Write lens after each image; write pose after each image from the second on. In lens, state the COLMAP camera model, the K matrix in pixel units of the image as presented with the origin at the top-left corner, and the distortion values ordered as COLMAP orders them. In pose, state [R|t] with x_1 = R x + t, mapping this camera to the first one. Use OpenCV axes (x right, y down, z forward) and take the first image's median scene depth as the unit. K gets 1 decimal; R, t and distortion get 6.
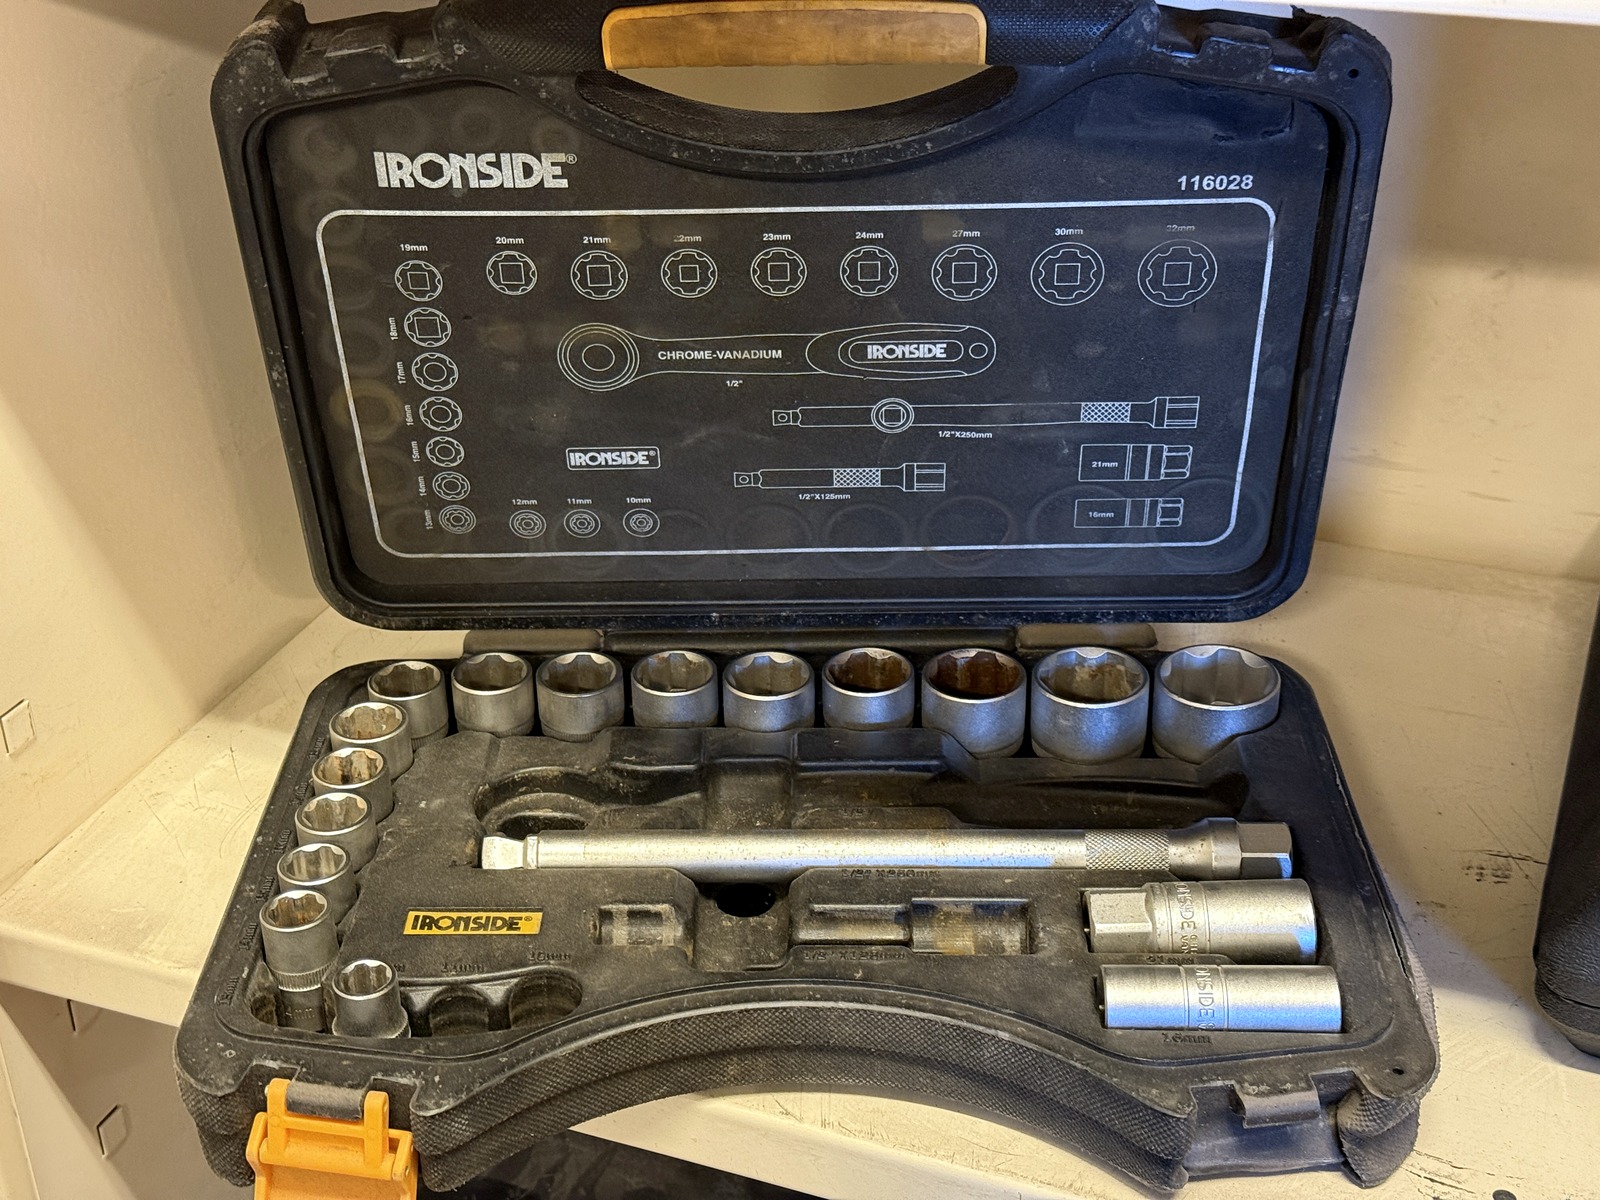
lens RADIAL K [[2252.6, 0, 831.7], [0, 2252.6, 602.9], [0, 0, 1]] dist [0.112890, -0.120275]
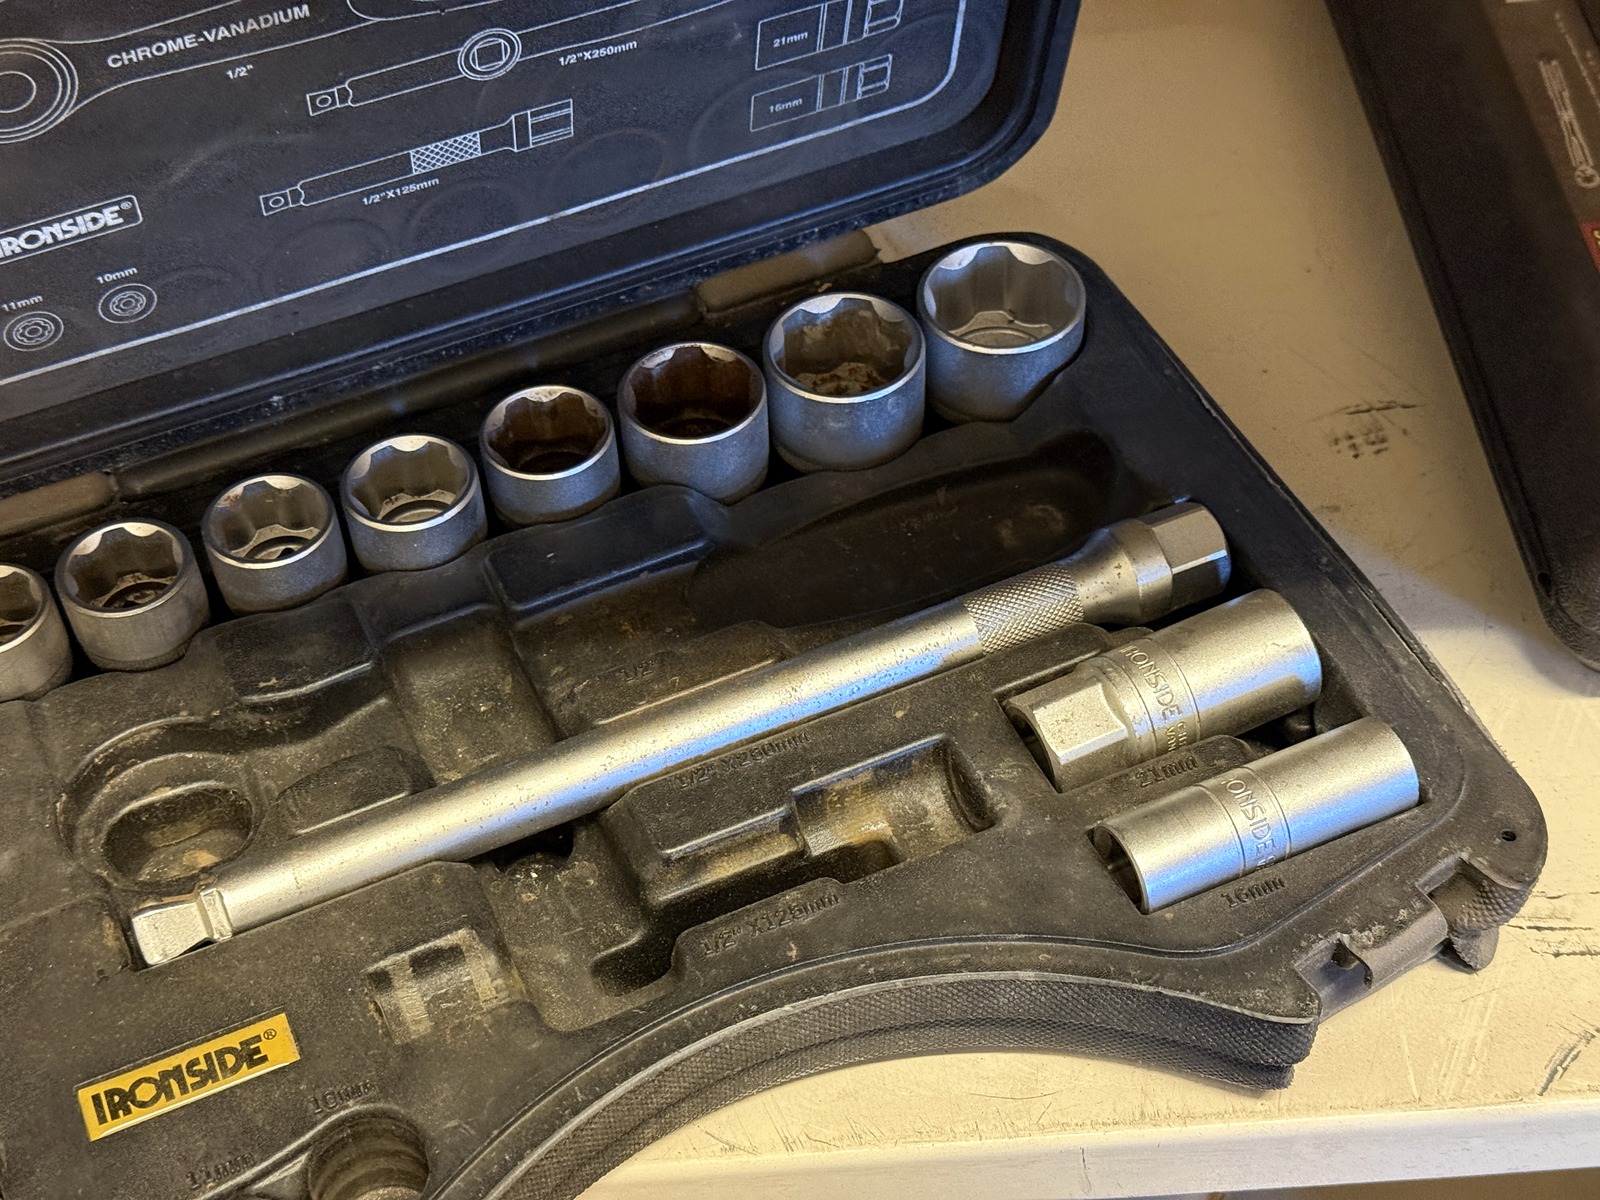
lens RADIAL K [[2266.1, 0, 827.5], [0, 2266.1, 601.1], [0, 0, 1]] dist [0.163868, -0.352041]
pose [[0.906709, -0.321086, 0.273465, -0.116654], [0.218498, 0.912209, 0.346604, -0.149406], [-0.360746, -0.254517, 0.897264, 0.348375]]
